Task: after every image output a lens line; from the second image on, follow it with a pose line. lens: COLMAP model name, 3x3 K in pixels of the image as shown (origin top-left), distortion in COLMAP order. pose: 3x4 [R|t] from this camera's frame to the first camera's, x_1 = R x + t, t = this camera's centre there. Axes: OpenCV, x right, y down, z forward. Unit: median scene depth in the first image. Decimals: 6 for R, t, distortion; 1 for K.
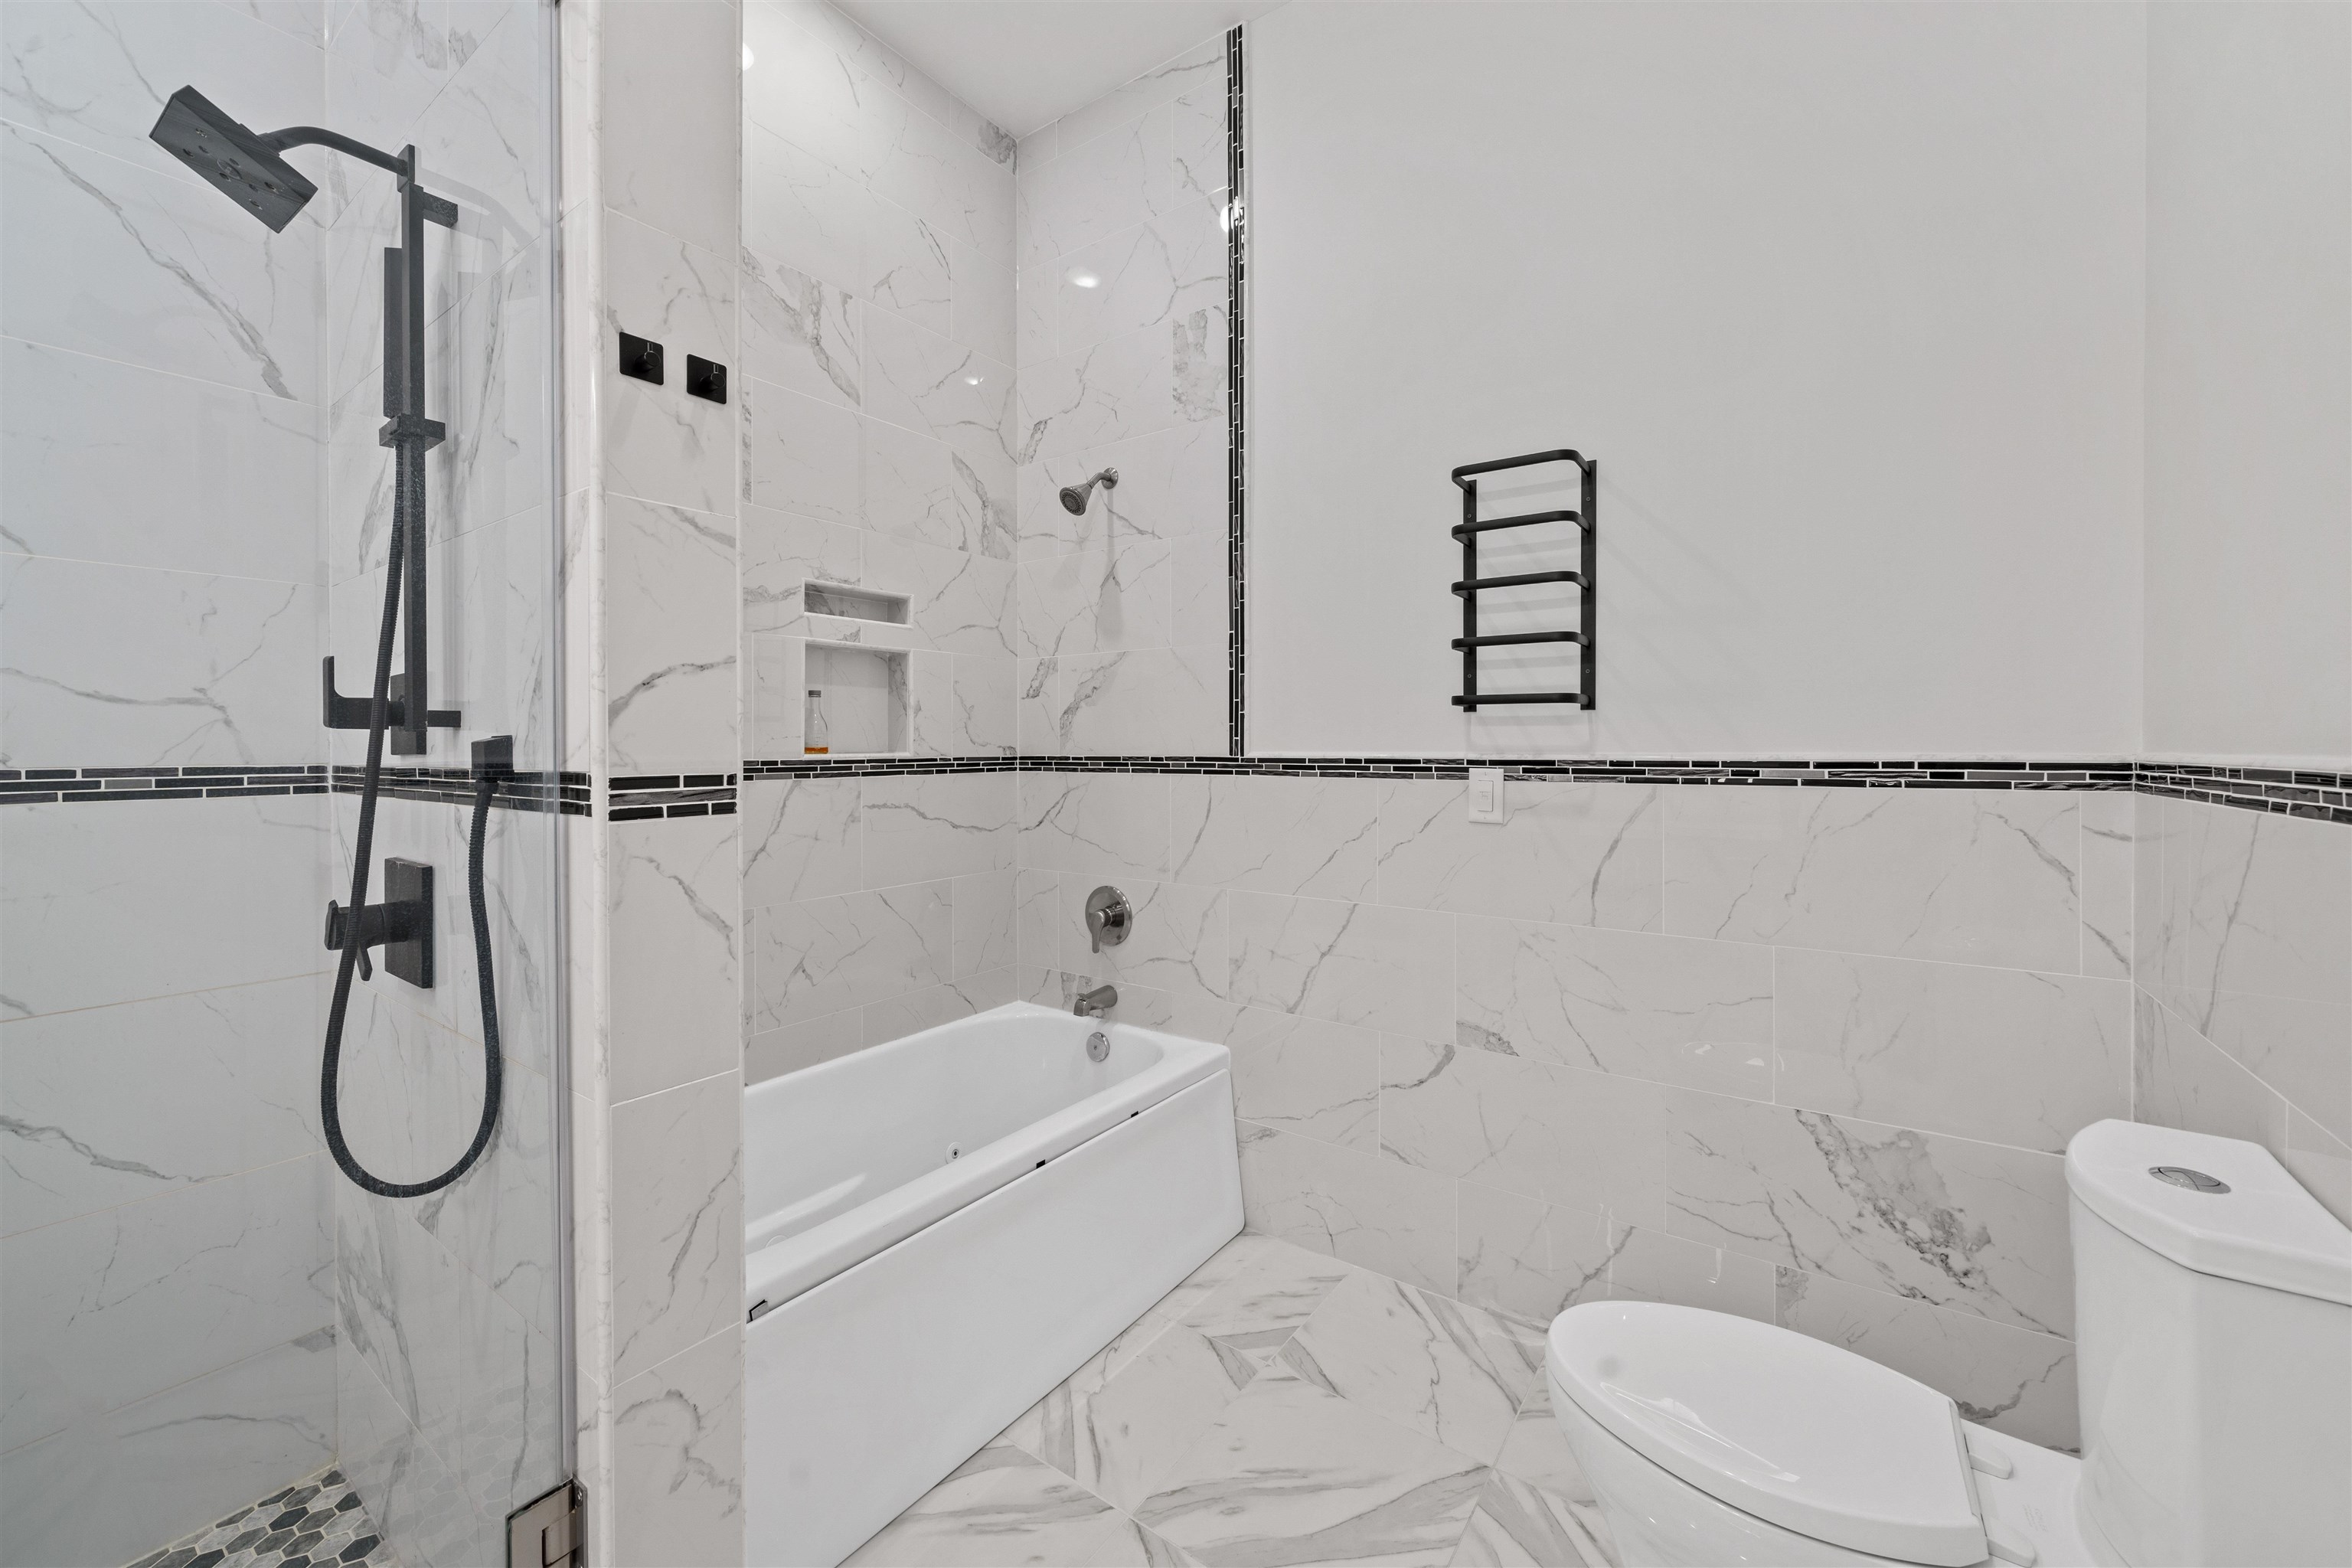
lens RADIAL K [[895.7, 0, 1170.9], [0, 895.7, 773.4], [0, 0, 1]] dist [-0.003538, -0.000230]
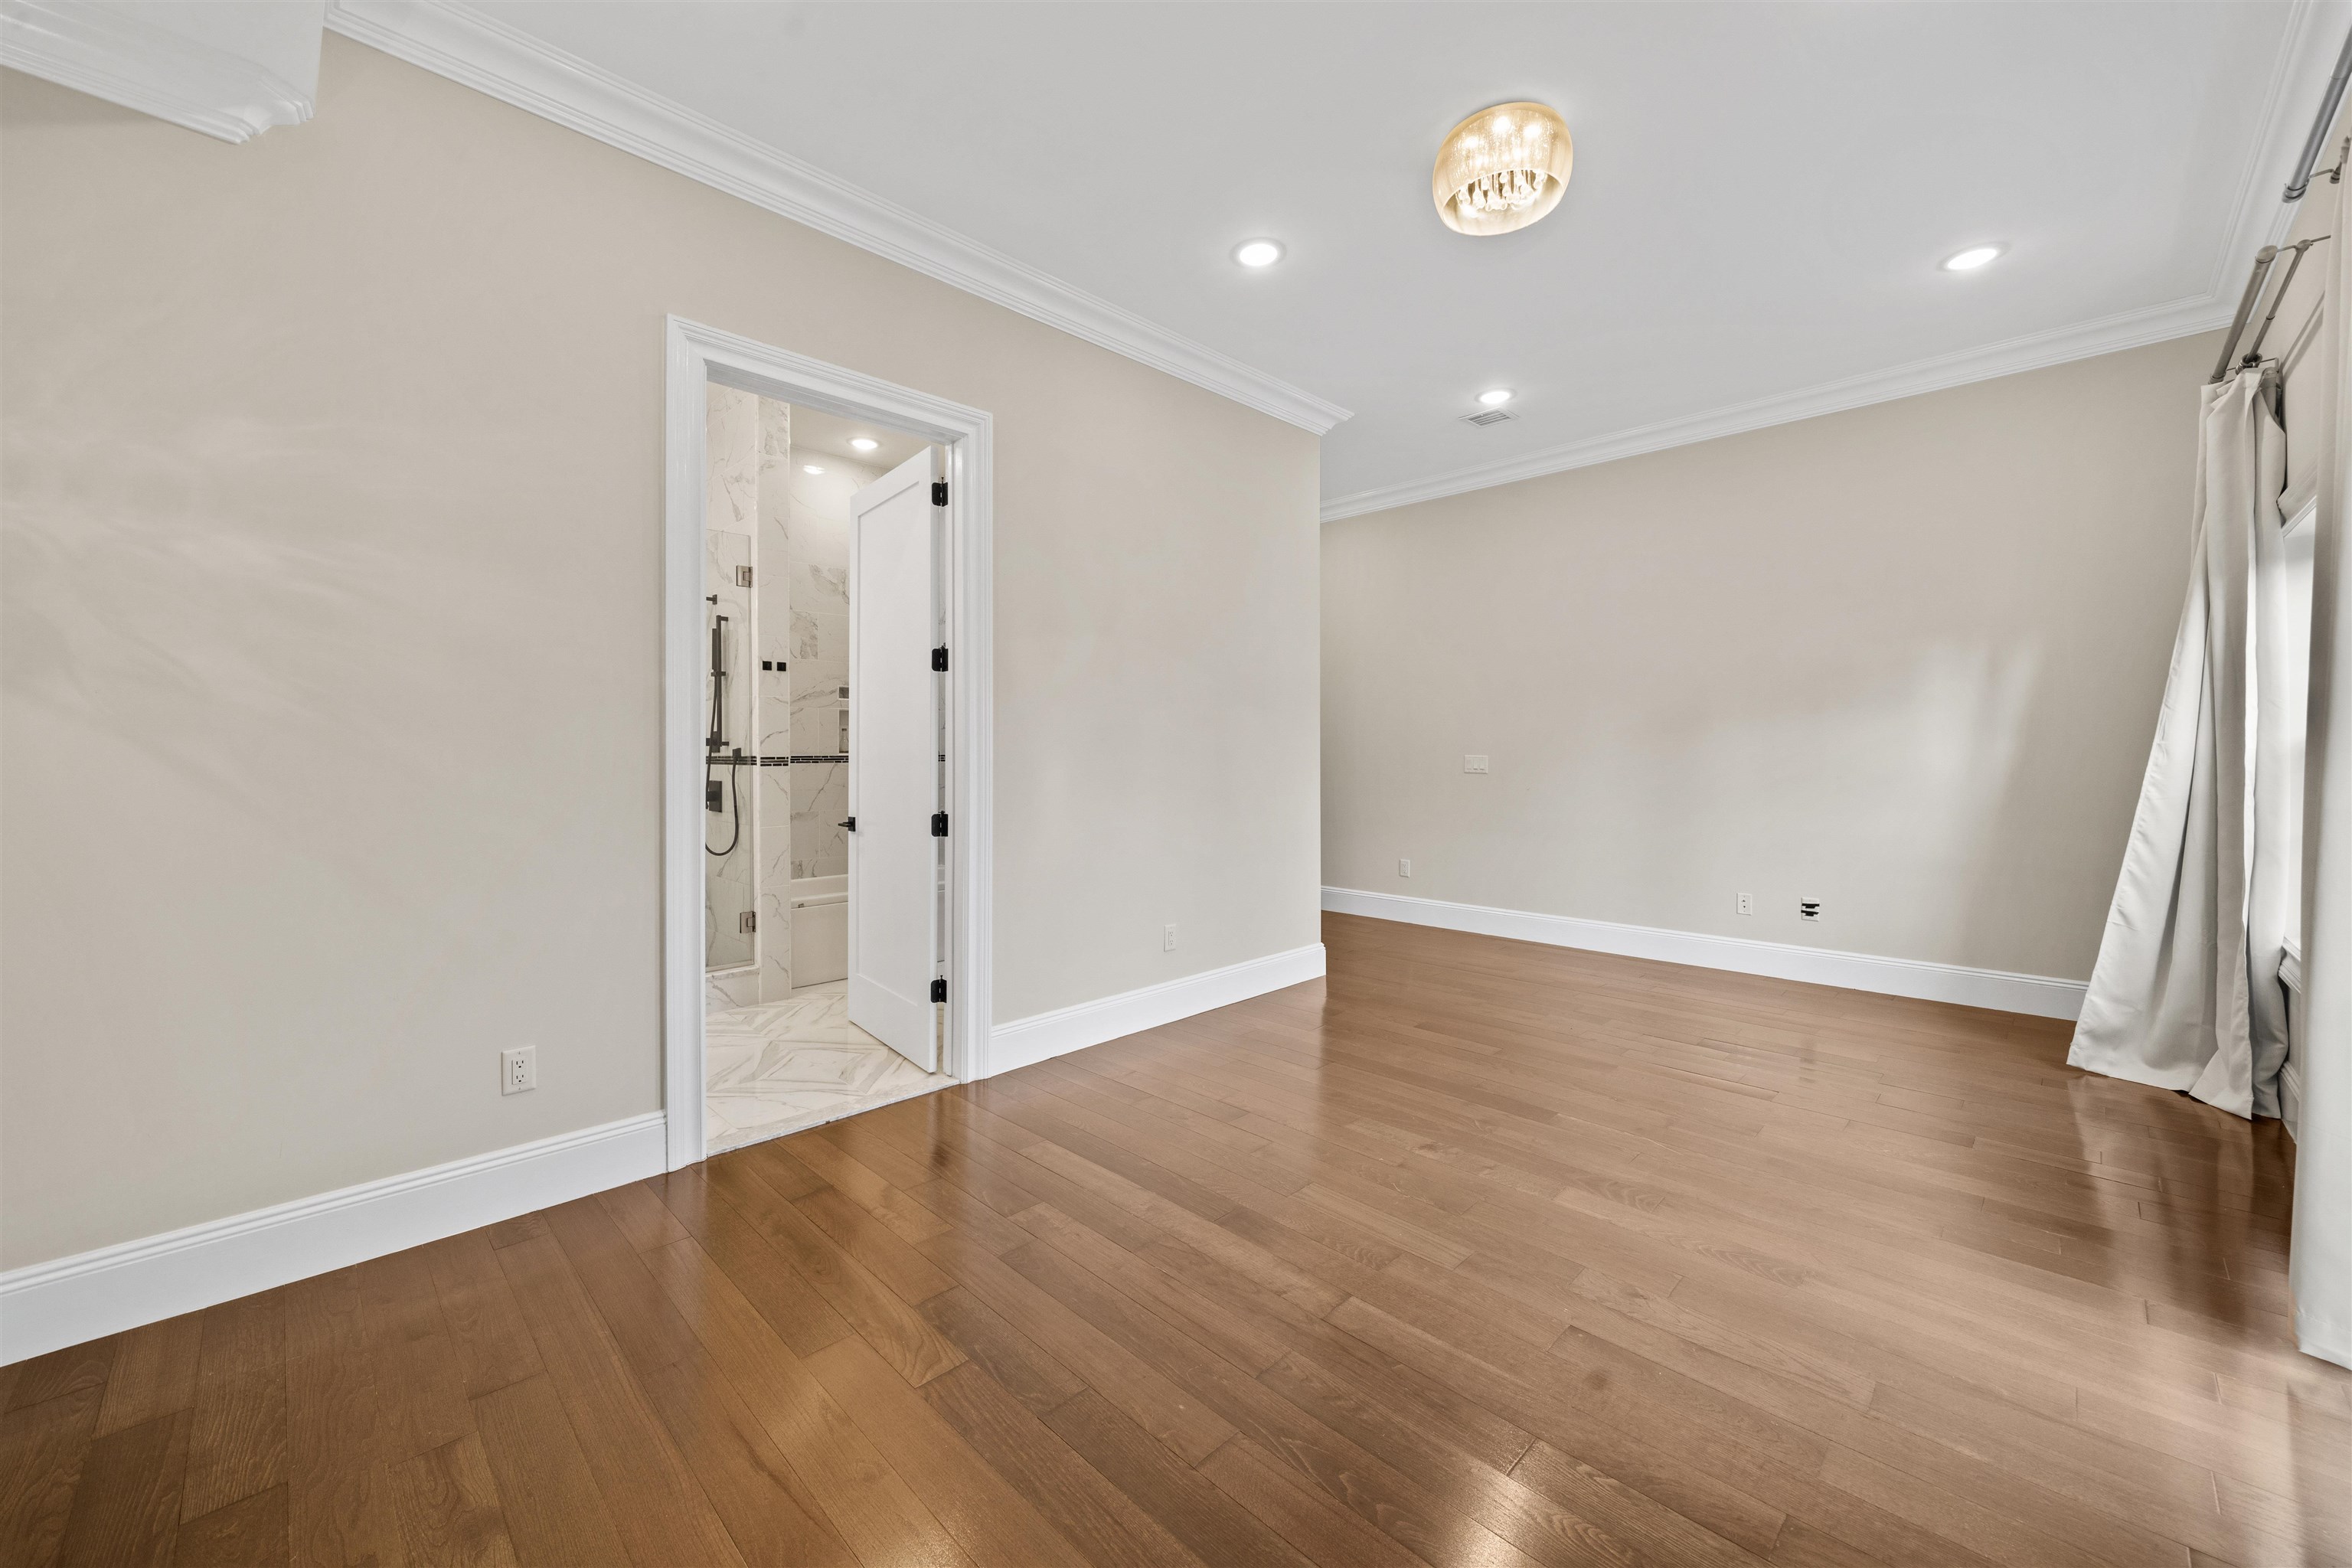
lens RADIAL K [[895.7, 0, 1175.8], [0, 895.7, 762.3], [0, 0, 1]] dist [-0.003538, -0.000230]
pose [[0.984884, -0.003307, -0.173184, 2.051307], [0.002235, 0.999977, -0.006386, 0.058361], [0.173202, 0.005902, 0.984869, -2.855526]]
